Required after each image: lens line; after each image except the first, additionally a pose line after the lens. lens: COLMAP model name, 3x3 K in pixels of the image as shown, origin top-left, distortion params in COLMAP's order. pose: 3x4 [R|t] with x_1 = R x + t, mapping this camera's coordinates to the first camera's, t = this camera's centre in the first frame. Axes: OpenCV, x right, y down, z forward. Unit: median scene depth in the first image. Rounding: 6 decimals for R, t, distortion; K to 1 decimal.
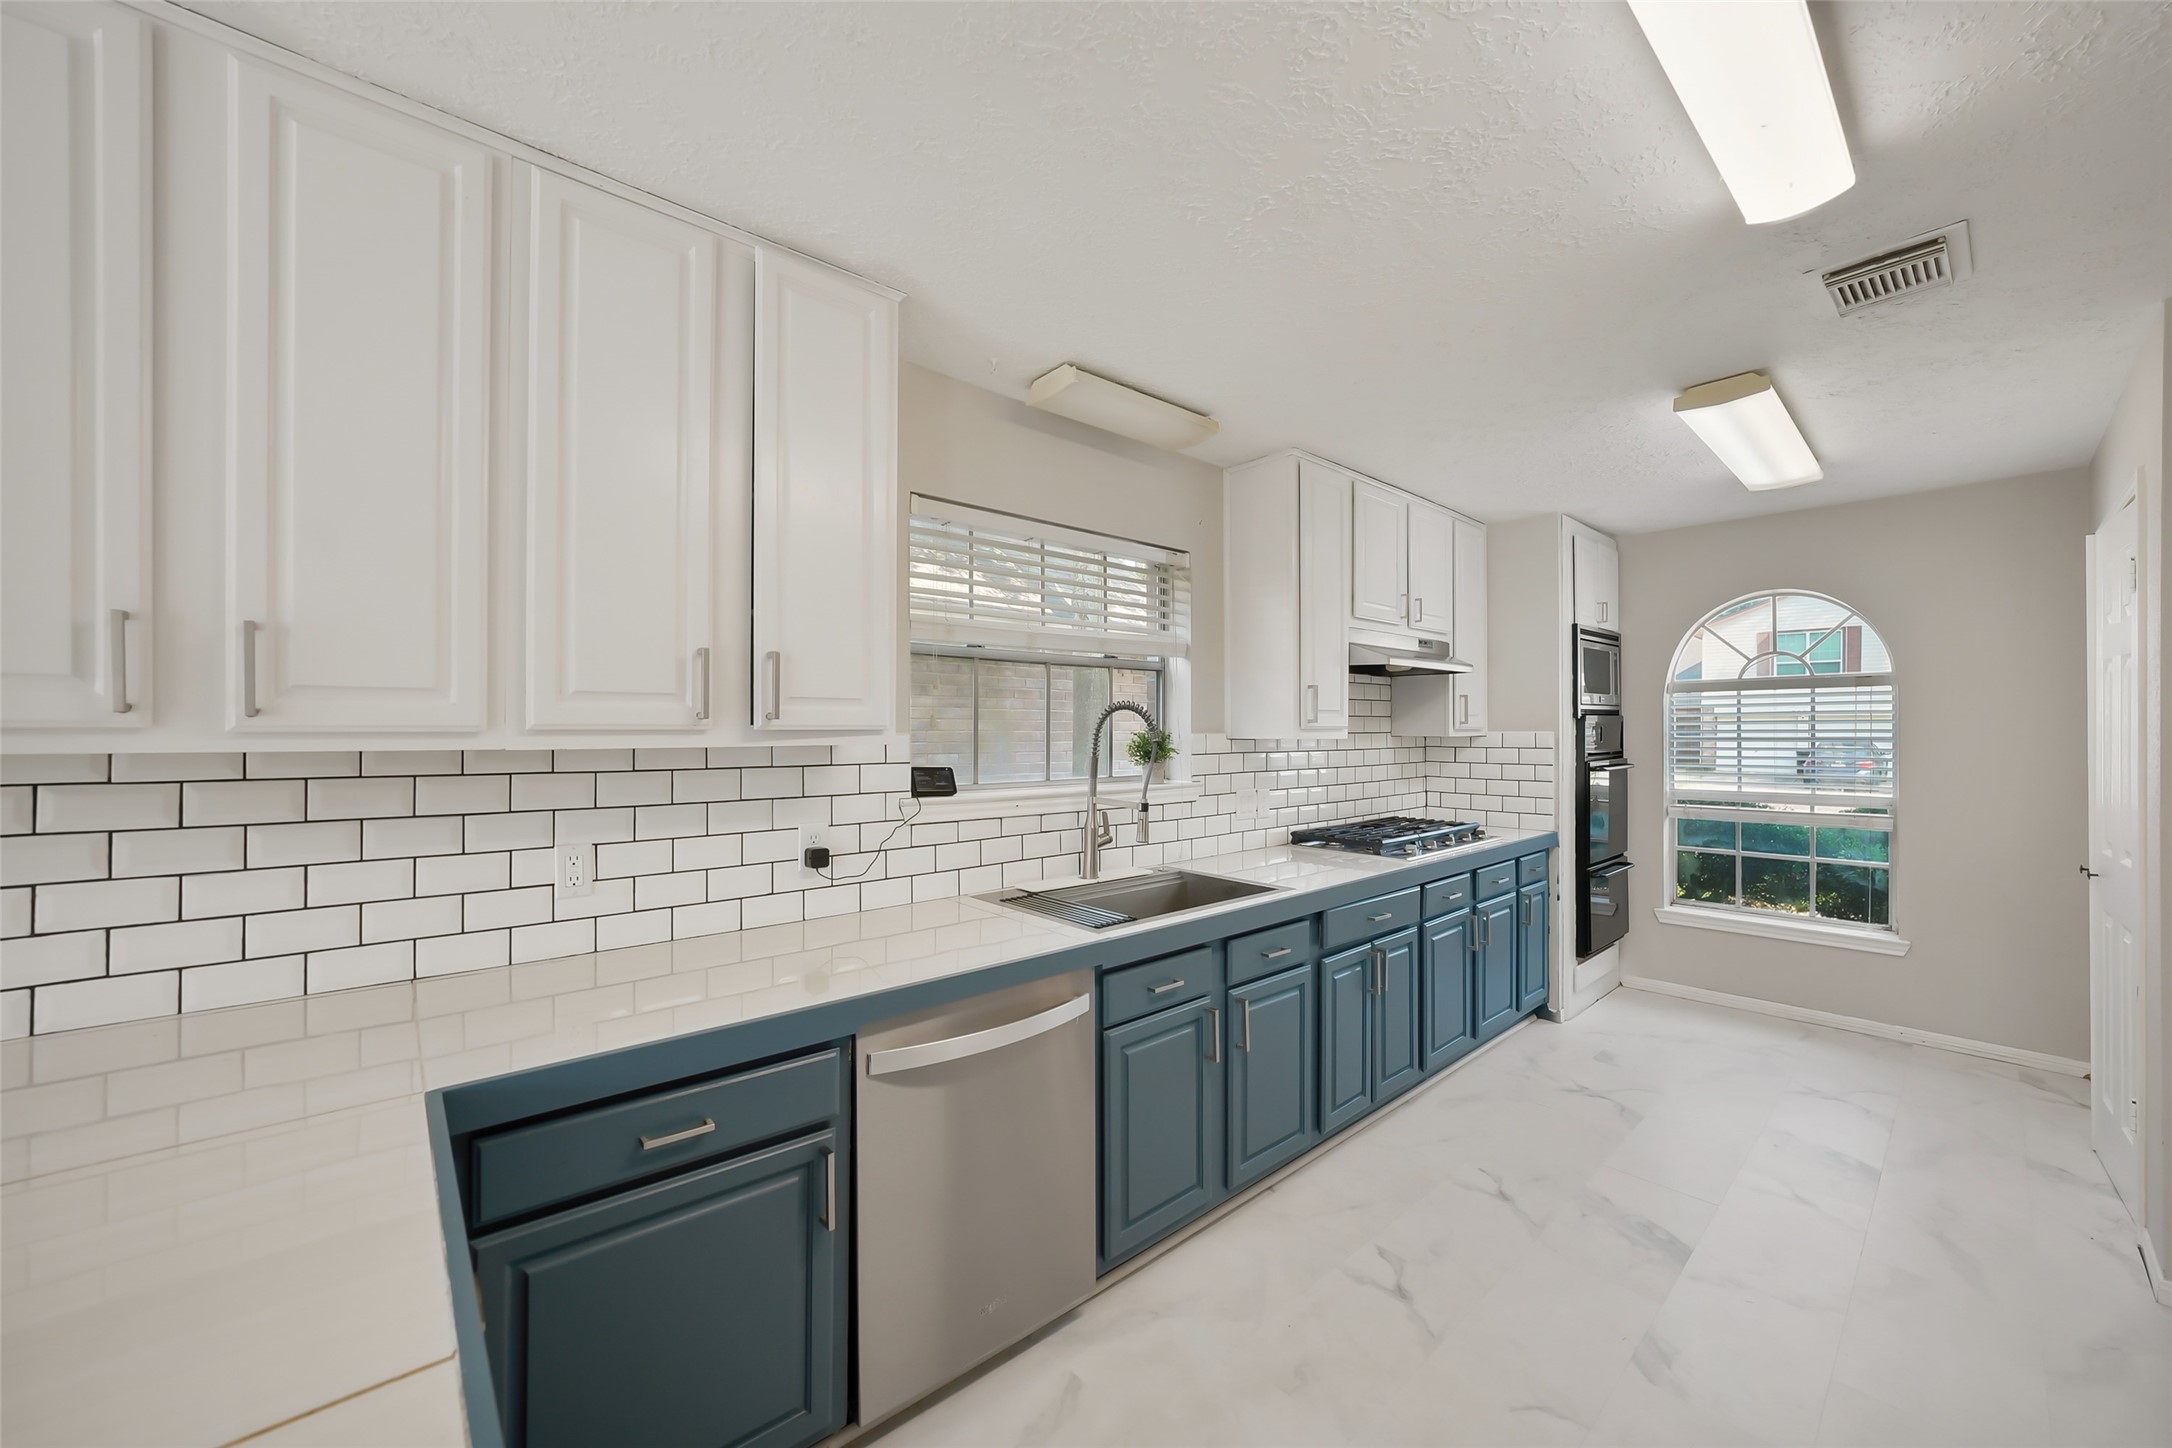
lens RADIAL K [[812.1, 0, 1087.1], [0, 812.1, 727.9], [0, 0, 1]] dist [-0.015863, 0.000183]
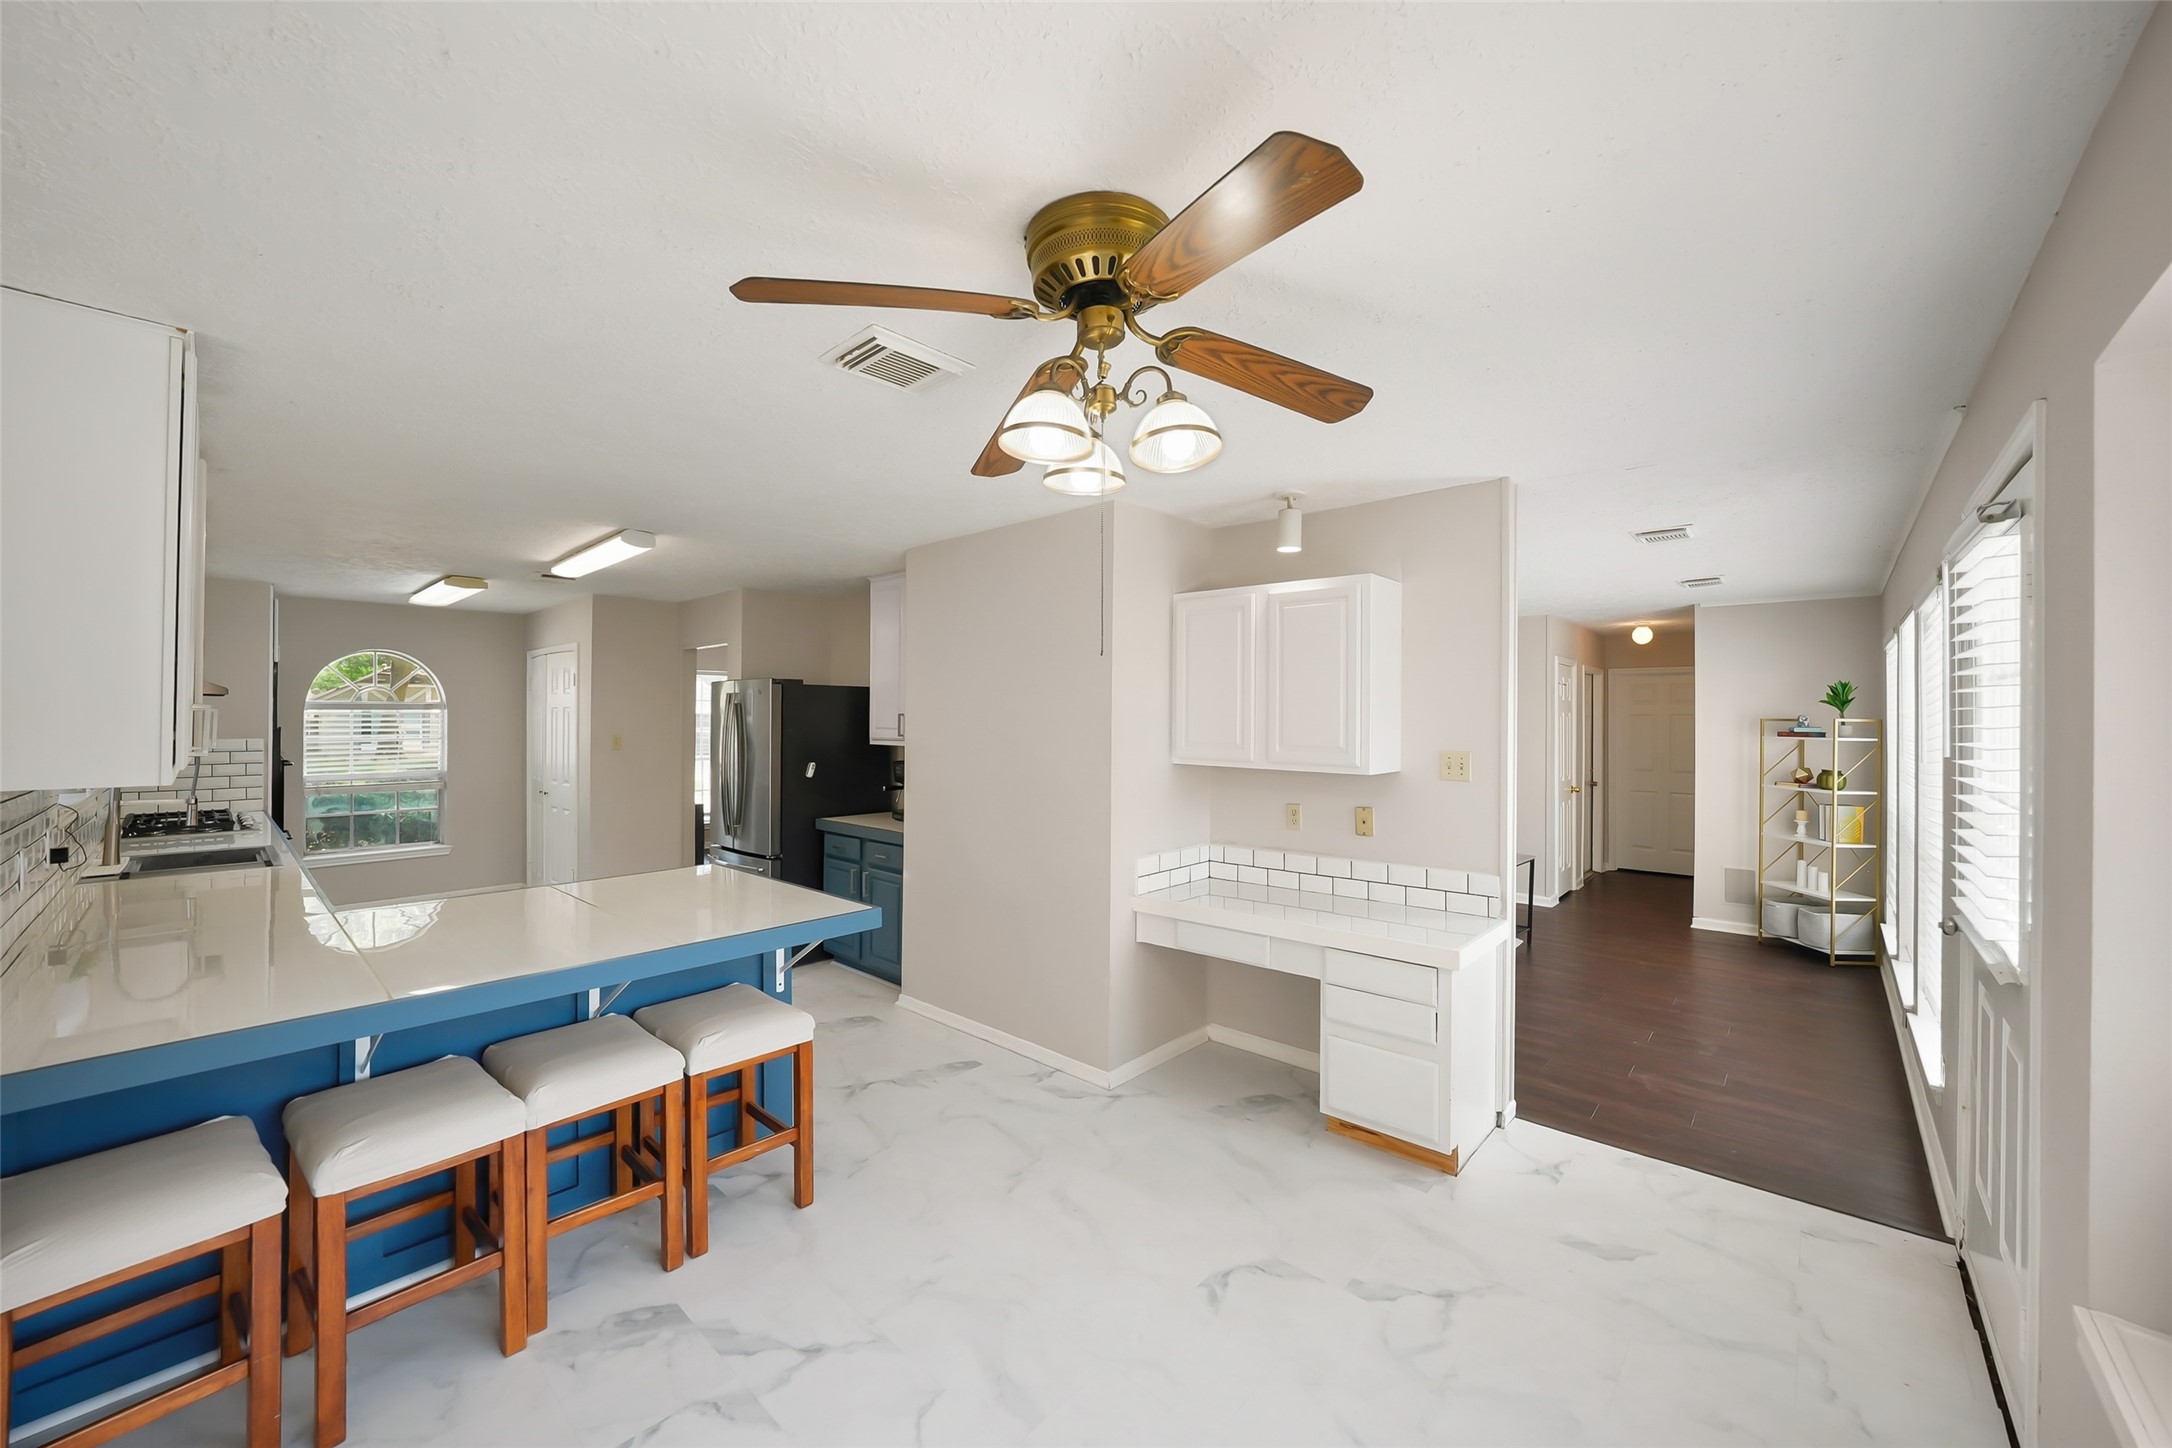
lens RADIAL K [[817.6, 0, 1081.8], [0, 817.6, 718.7], [0, 0, 1]] dist [-0.014470, 0.000034]
pose [[-0.101862, 0.001417, 0.994797, -1.065362], [-0.003193, 0.999993, -0.001752, -0.036078], [-0.994793, -0.003355, -0.101857, -0.298502]]
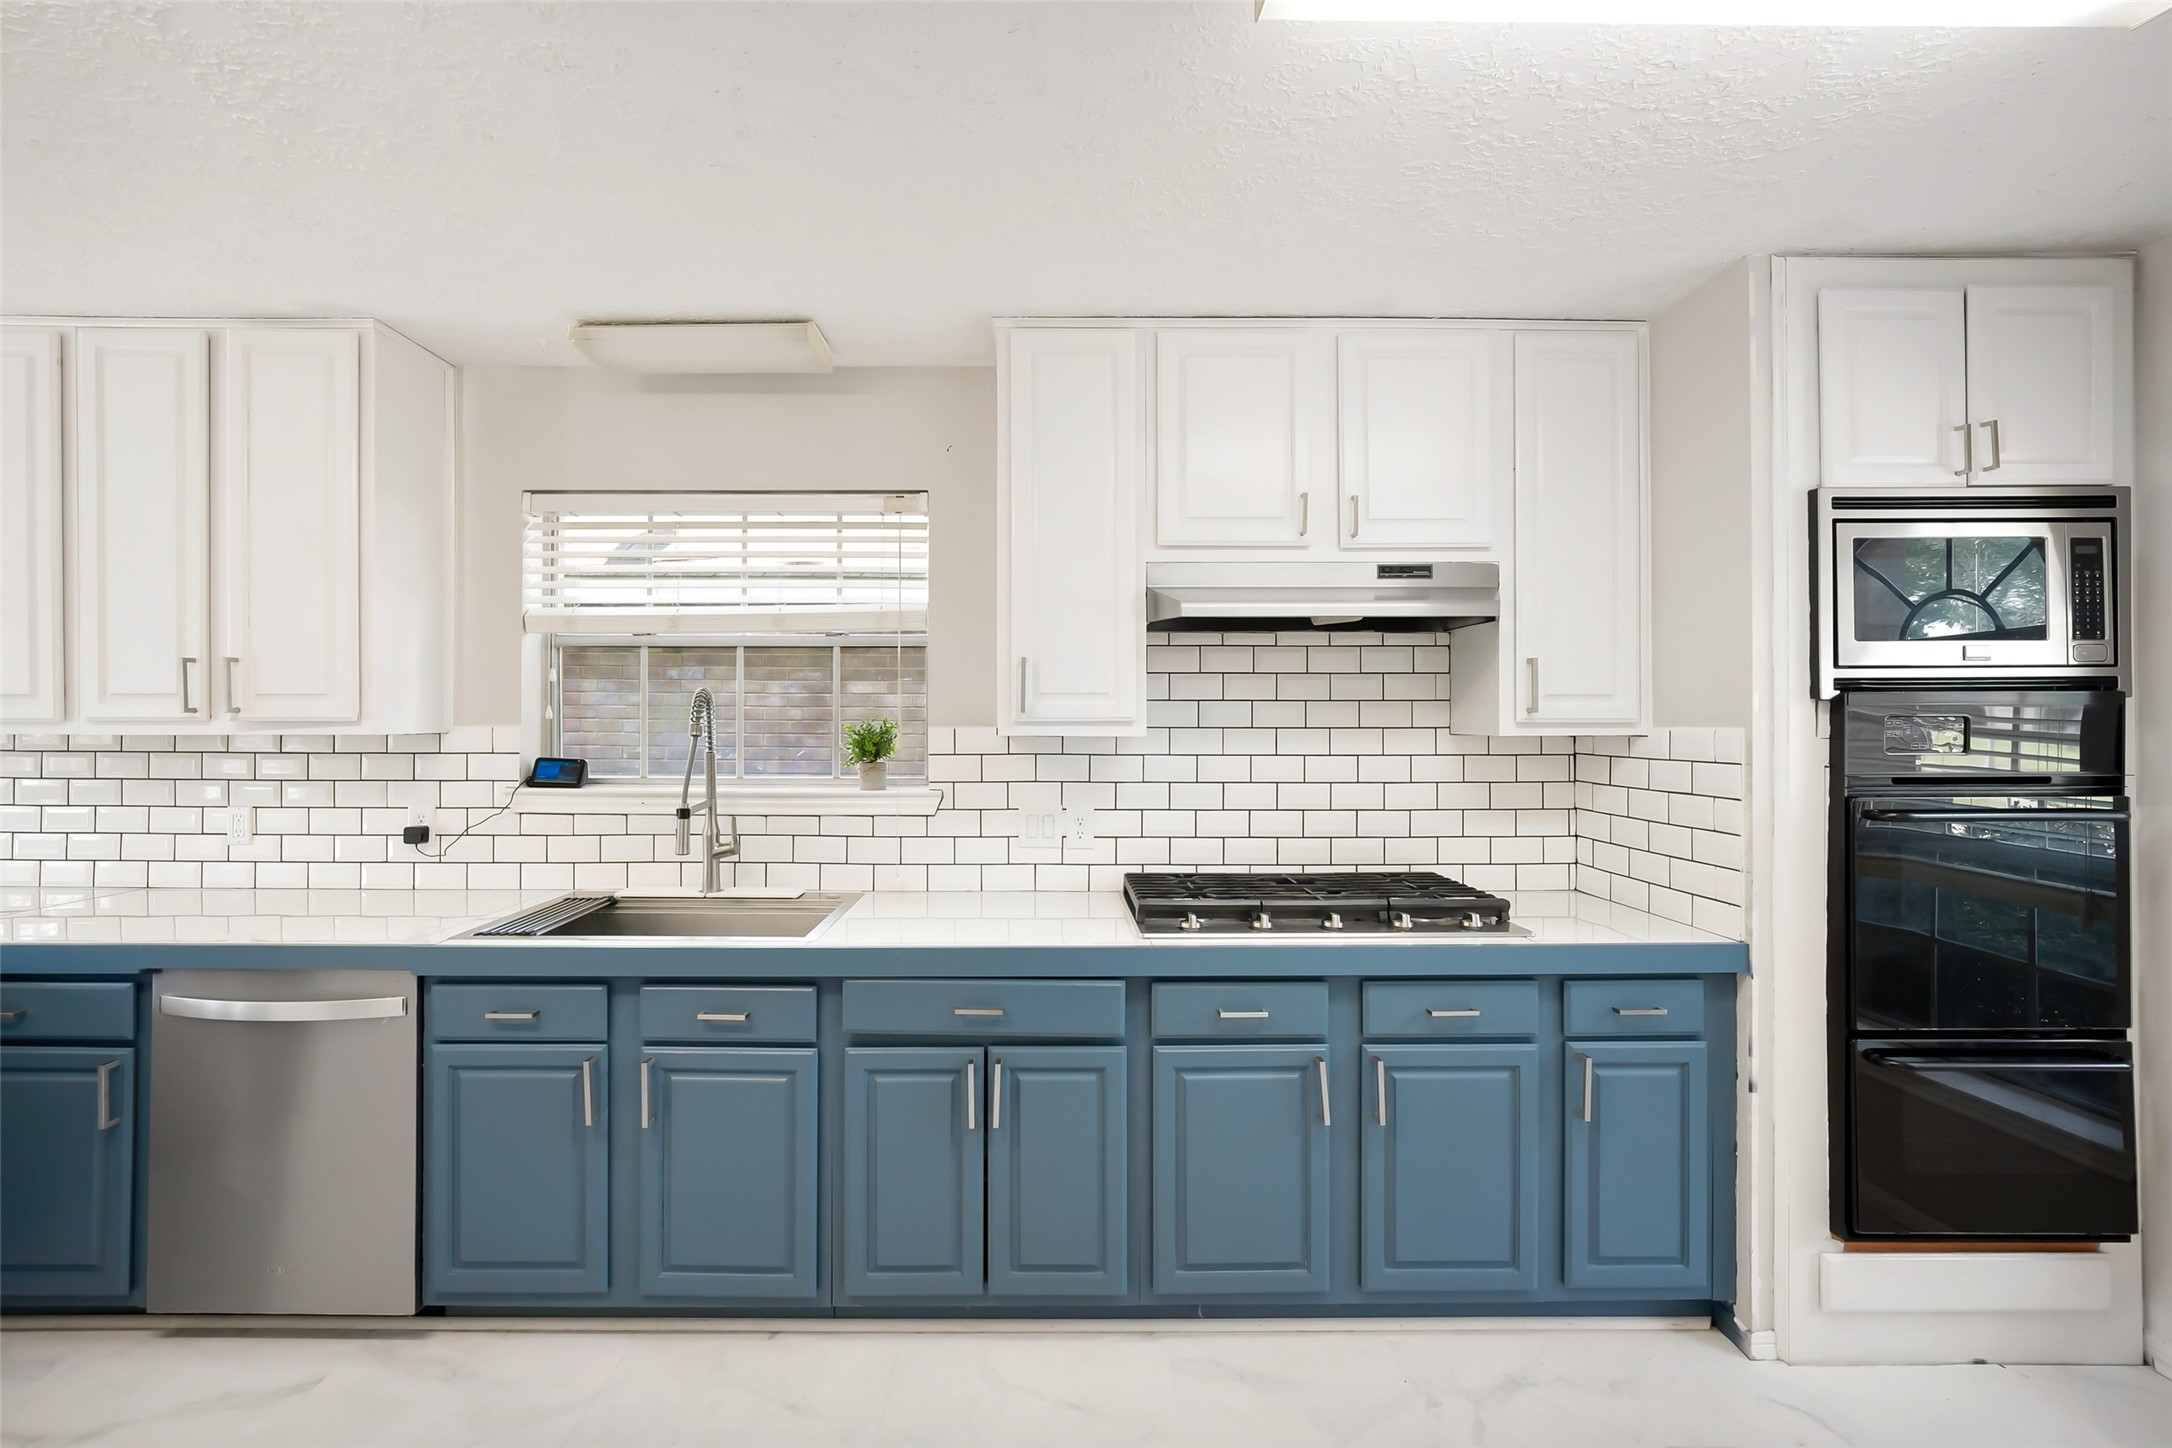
lens RADIAL K [[944.9, 0, 1083.1], [0, 944.9, 706.5], [0, 0, 1]] dist [-0.001860, -0.000138]
pose [[0.747119, -0.006207, -0.664661, 0.740185], [-0.000121, 0.999955, -0.009475, -0.003401], [0.664690, 0.007159, 0.747085, 0.382831]]
